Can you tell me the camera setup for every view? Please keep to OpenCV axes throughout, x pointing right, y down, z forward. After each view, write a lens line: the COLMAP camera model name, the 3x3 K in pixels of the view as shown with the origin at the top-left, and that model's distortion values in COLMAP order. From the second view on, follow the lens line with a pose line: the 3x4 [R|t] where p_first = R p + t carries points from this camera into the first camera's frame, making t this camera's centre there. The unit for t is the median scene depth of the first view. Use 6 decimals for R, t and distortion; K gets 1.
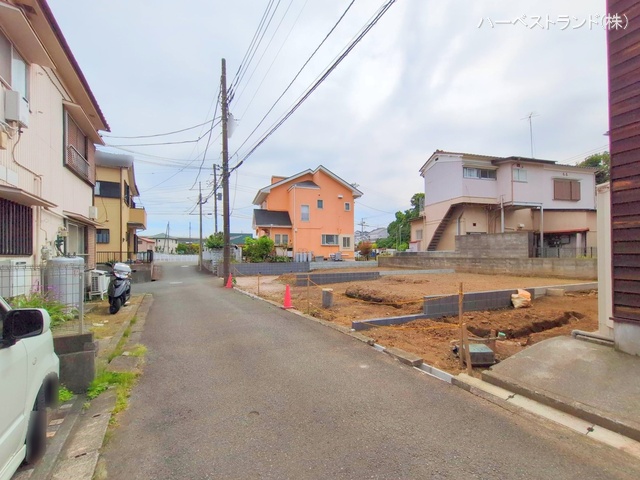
lens RADIAL K [[284.1, 0, 341.5], [0, 284.1, 255.0], [0, 0, 1]] dist [0.001950, 0.004372]
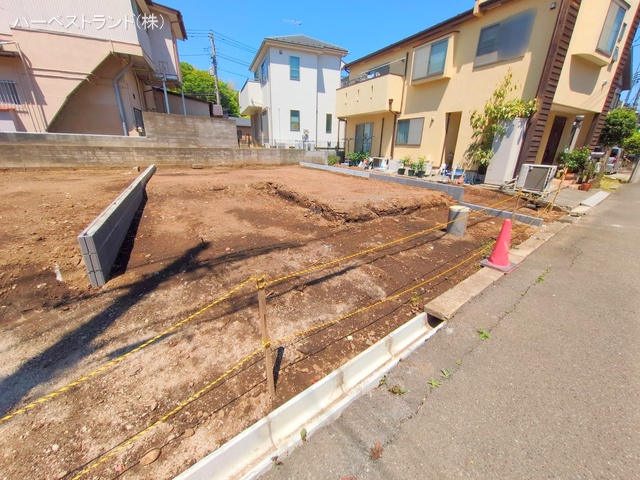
lens RADIAL K [[248.2, 0, 318.9], [0, 248.2, 237.9], [0, 0, 1]] dist [0.003148, 0.000138]
pose [[-0.089279, -0.345970, 0.933988, -0.268741], [-0.021962, 0.938189, 0.345427, -0.002011], [-0.995764, 0.010327, -0.091359, 0.593844]]
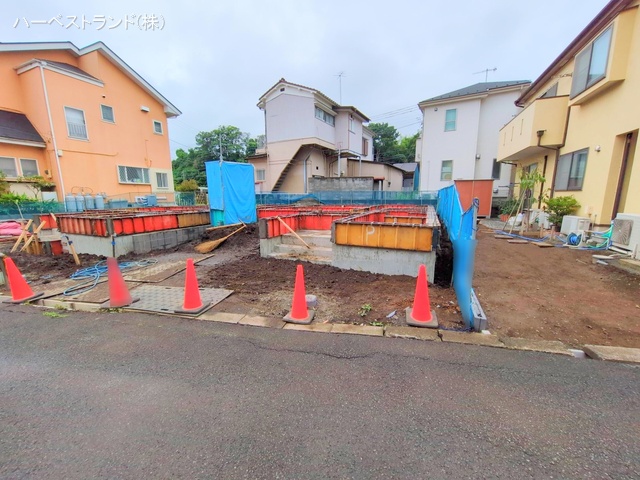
lens RADIAL K [[248.2, 0, 317.7], [0, 248.2, 238.4], [0, 0, 1]] dist [0.003148, 0.000138]
pose [[0.691833, -0.121868, 0.711699, -0.210731], [0.004641, 0.986384, 0.164393, -0.001243], [-0.722043, -0.110429, 0.682979, 0.335092]]
